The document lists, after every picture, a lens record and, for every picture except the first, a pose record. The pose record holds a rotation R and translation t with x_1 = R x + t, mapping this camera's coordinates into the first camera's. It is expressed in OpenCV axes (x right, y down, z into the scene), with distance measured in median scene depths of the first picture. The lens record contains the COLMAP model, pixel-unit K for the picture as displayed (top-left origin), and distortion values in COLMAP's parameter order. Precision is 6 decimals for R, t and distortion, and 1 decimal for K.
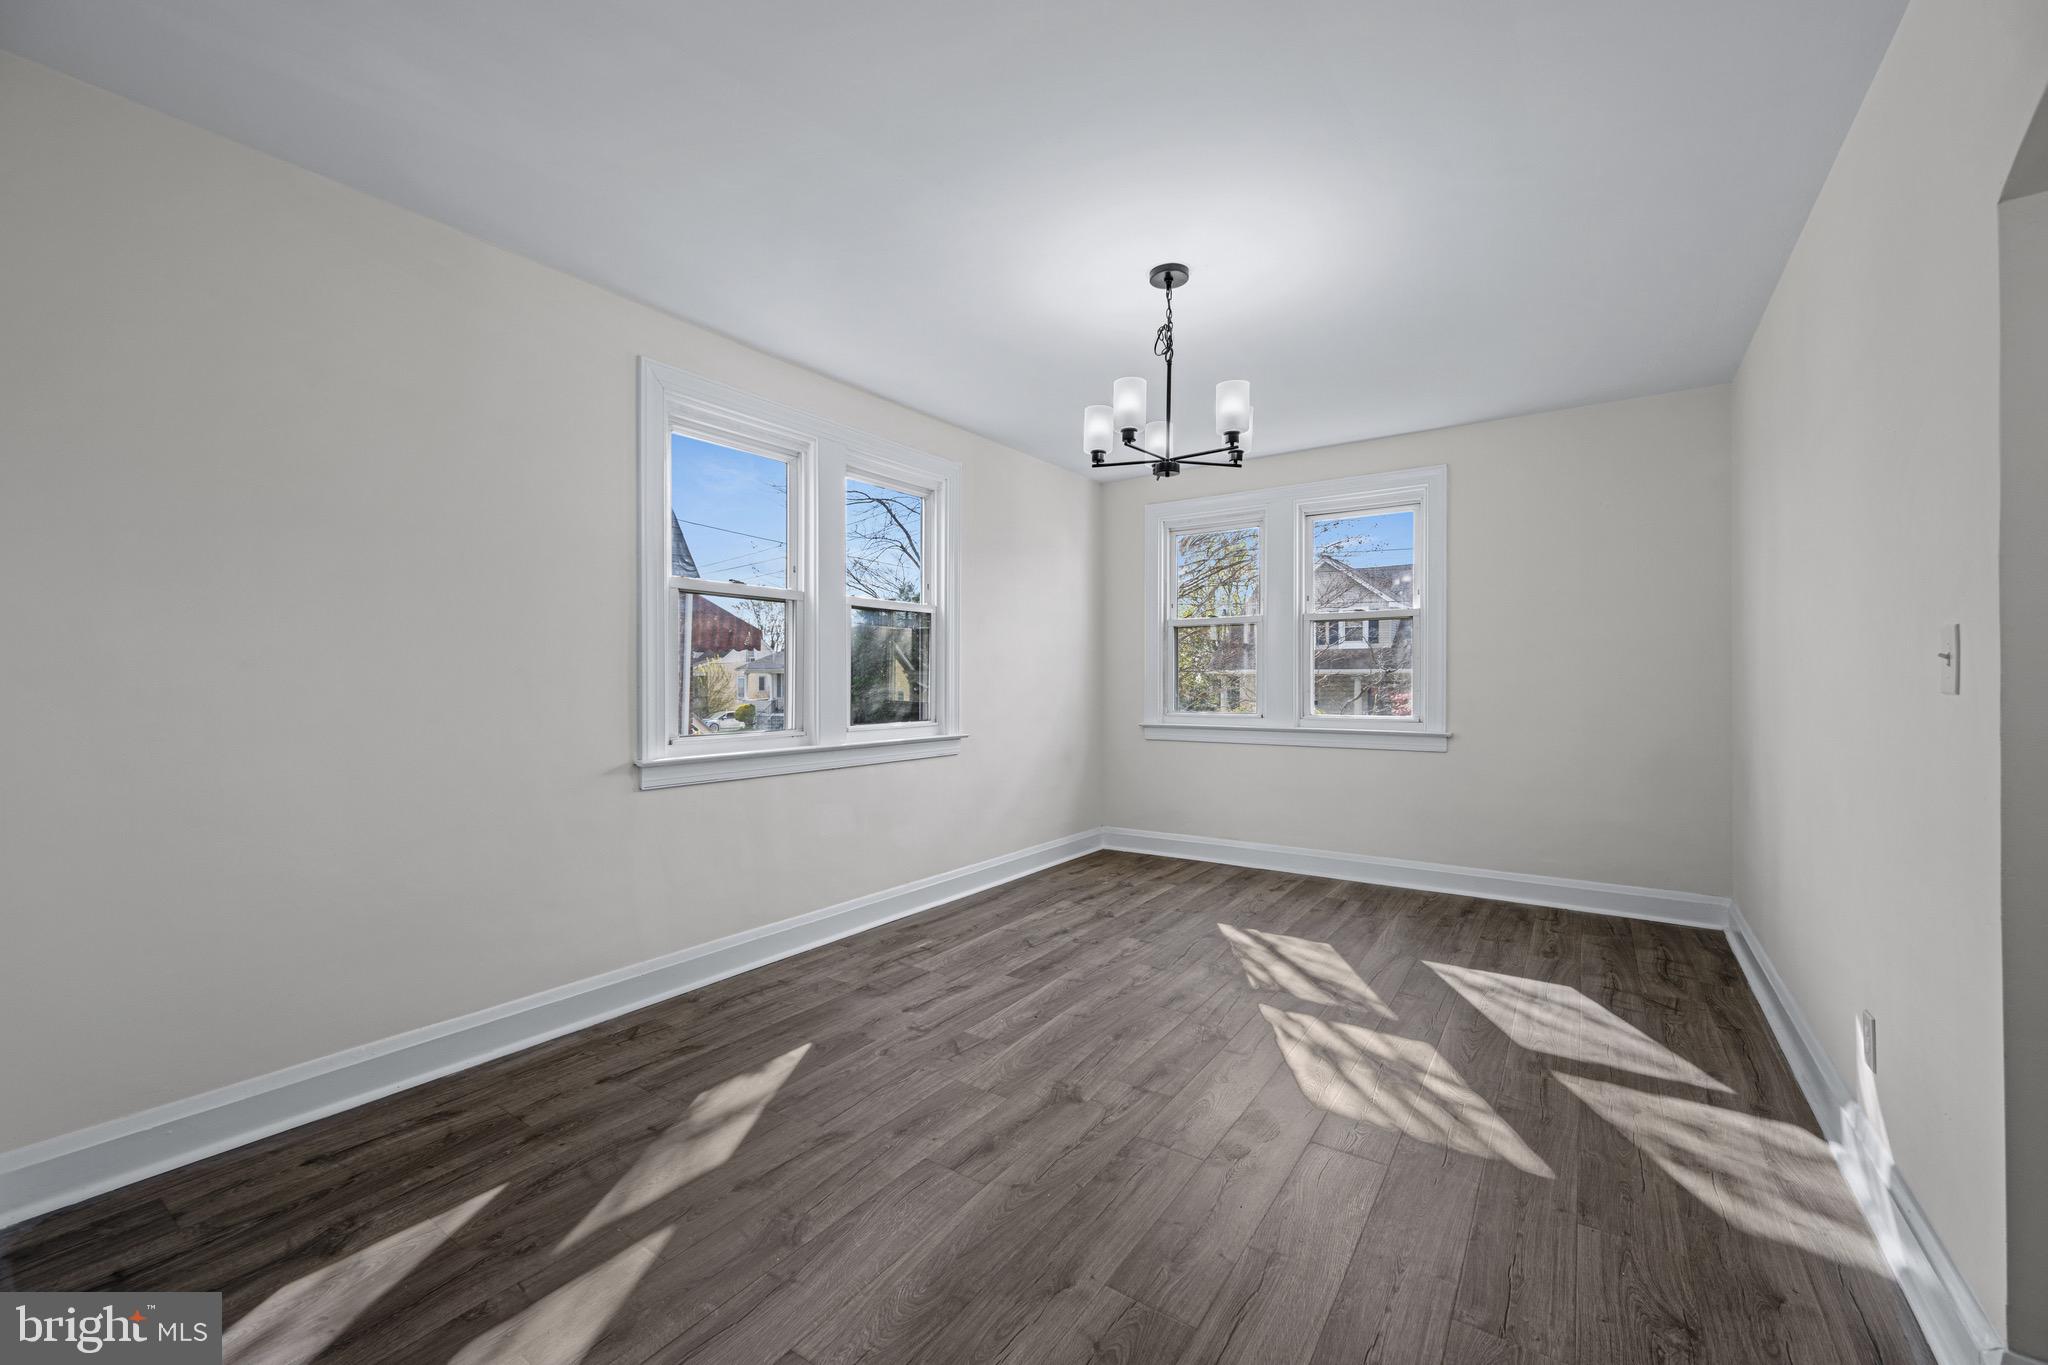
lens RADIAL K [[822.2, 0, 1024.9], [0, 822.2, 669.0], [0, 0, 1]] dist [0.003466, -0.000440]
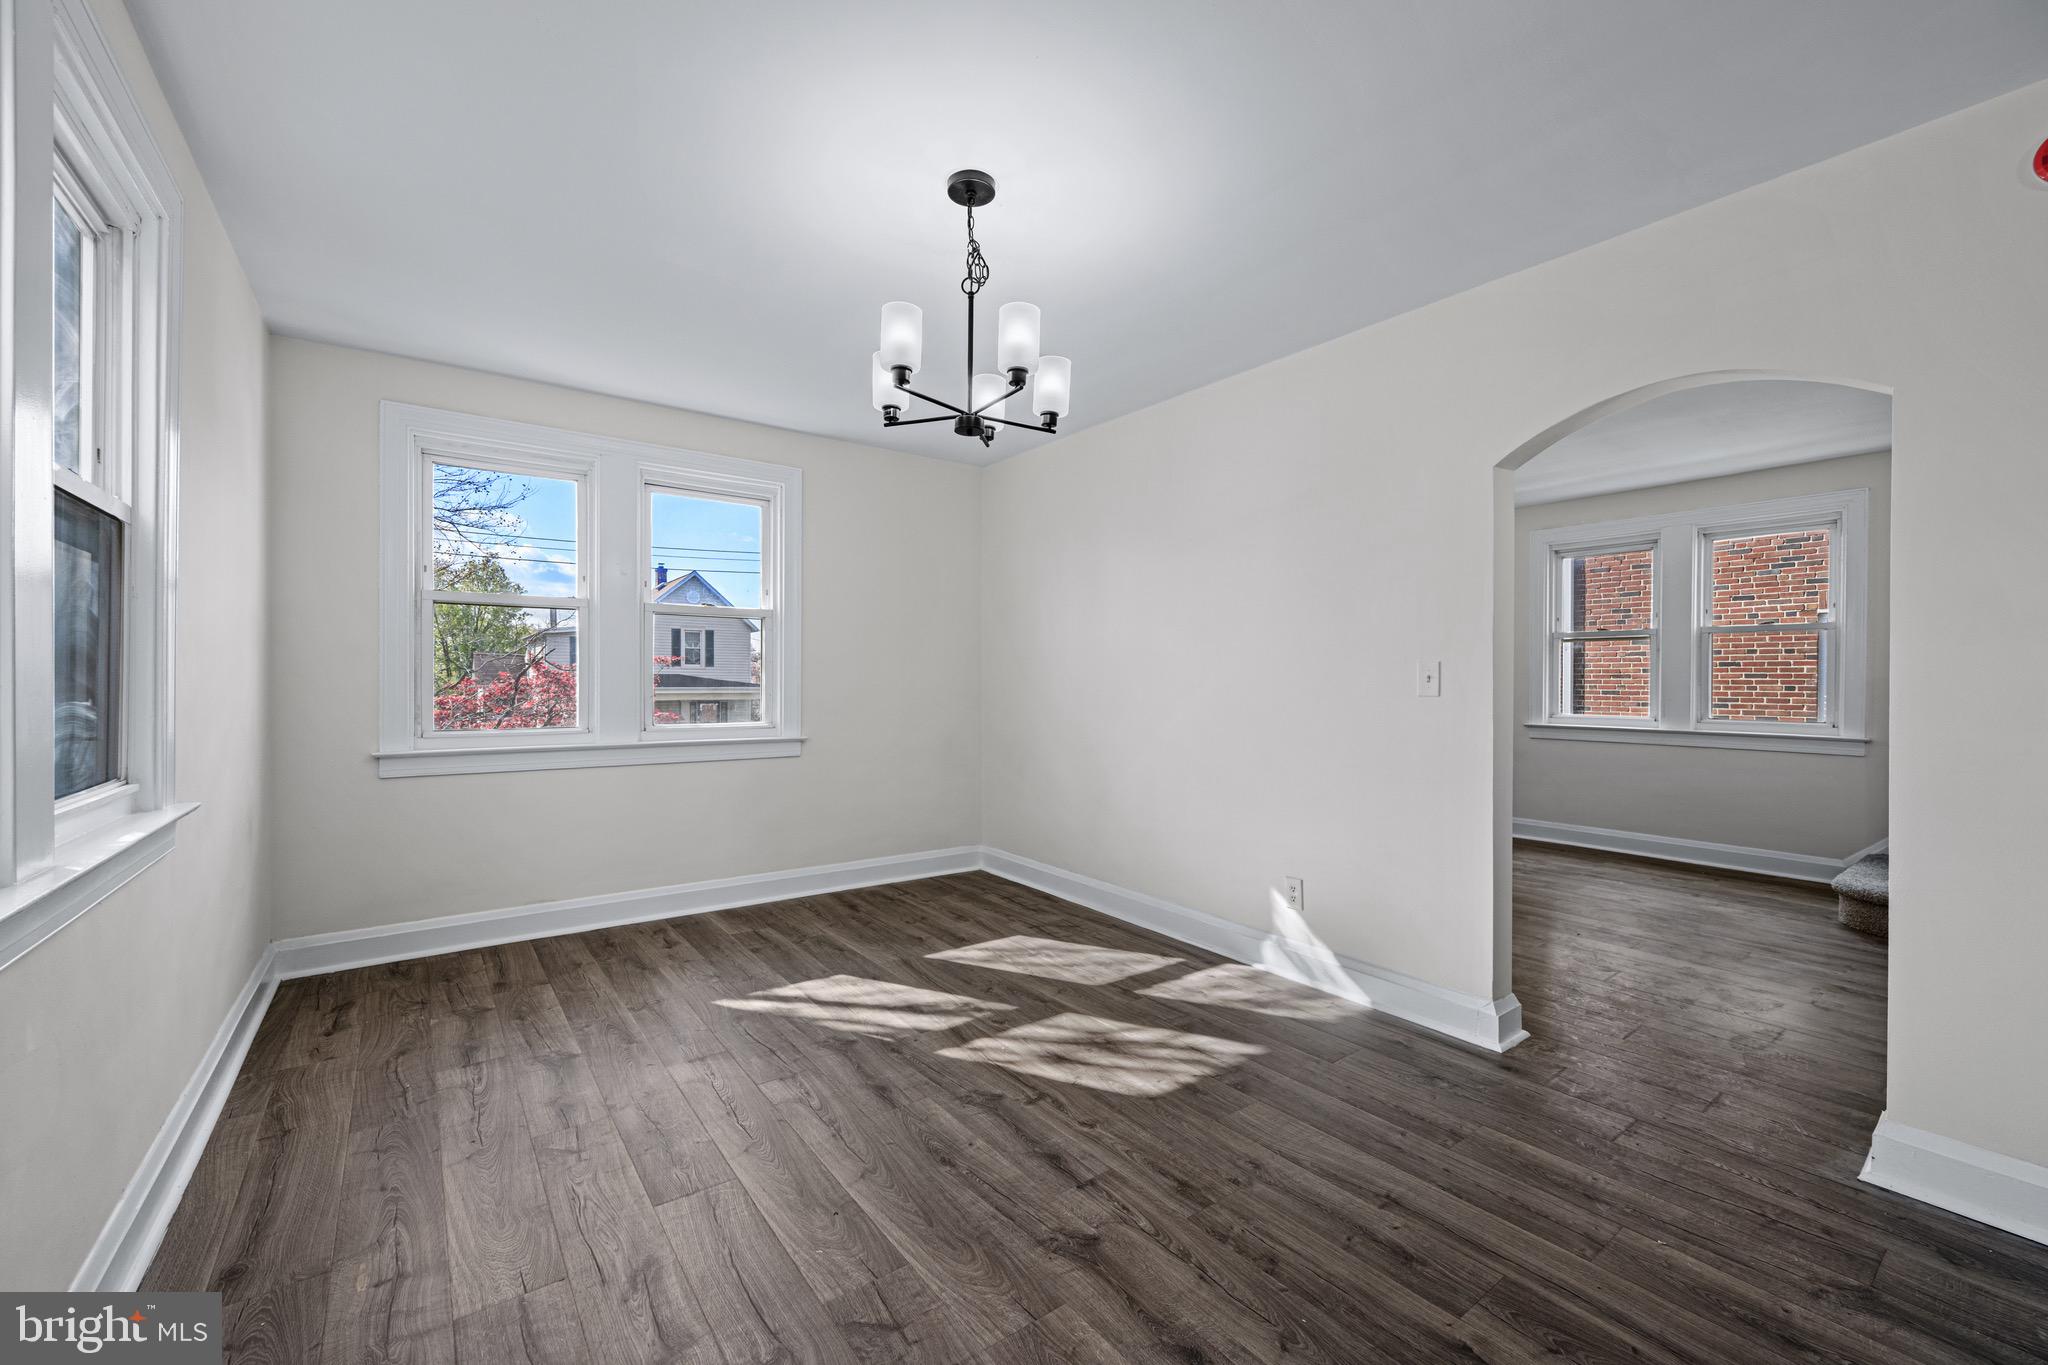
lens RADIAL K [[822.2, 0, 1022.0], [0, 822.2, 676.0], [0, 0, 1]] dist [0.003466, -0.000440]
pose [[0.319149, 0.011297, 0.947637, -0.509509], [-0.018492, 0.999813, -0.005691, 0.005496], [-0.947524, -0.015707, 0.319299, 0.614011]]
